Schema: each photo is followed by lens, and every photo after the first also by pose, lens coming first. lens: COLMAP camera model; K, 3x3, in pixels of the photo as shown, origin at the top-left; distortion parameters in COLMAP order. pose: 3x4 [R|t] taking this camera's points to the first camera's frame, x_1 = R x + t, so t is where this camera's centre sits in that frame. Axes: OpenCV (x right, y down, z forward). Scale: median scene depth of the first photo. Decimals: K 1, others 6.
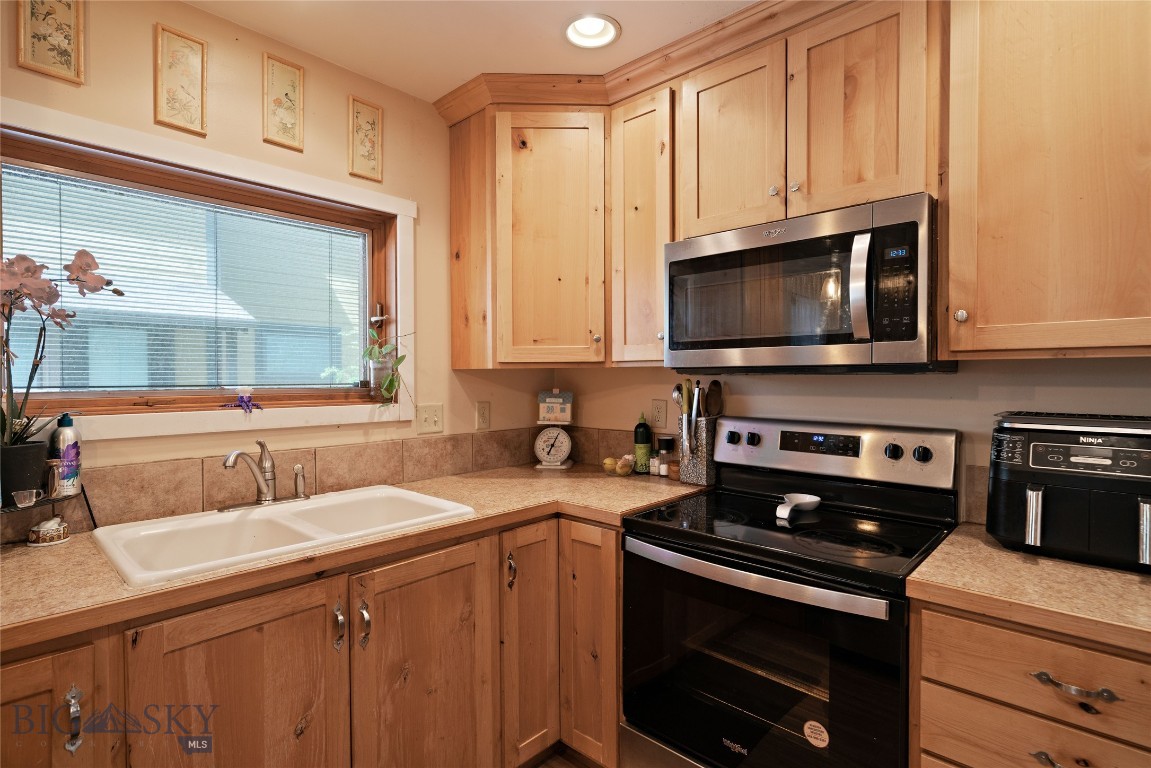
lens RADIAL K [[569.9, 0, 578.5], [0, 569.9, 383.9], [0, 0, 1]] dist [0.000606, 0.001345]
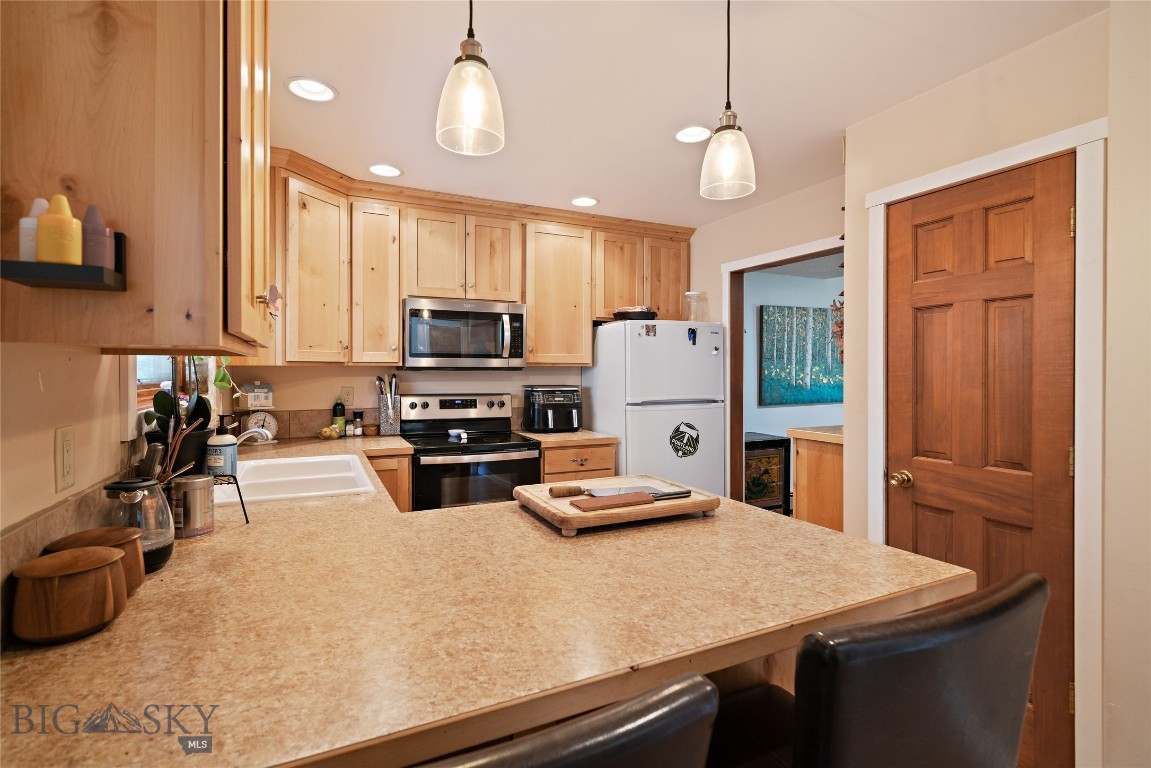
lens RADIAL K [[537.2, 0, 570.8], [0, 537.2, 367.0], [0, 0, 1]] dist [0.008471, 0.000487]
pose [[0.372695, 0.008158, 0.927918, -1.119604], [0.008696, 0.999887, -0.012284, -0.002472], [-0.927913, 0.012647, 0.372582, -0.098255]]
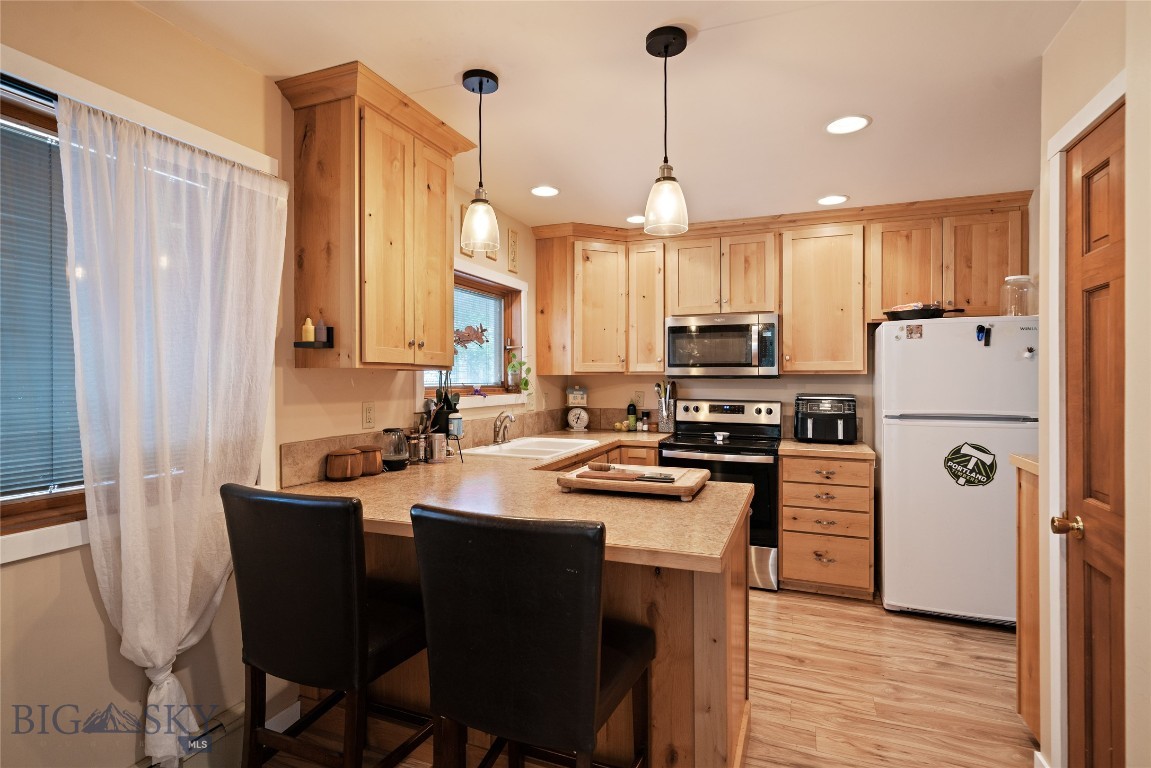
lens RADIAL K [[569.9, 0, 581.4], [0, 569.9, 373.8], [0, 0, 1]] dist [0.000606, 0.001345]
pose [[0.930670, 0.006039, 0.365810, -0.850899], [0.001053, 0.999815, -0.019184, 0.005584], [-0.365858, 0.018239, 0.930492, -0.807306]]
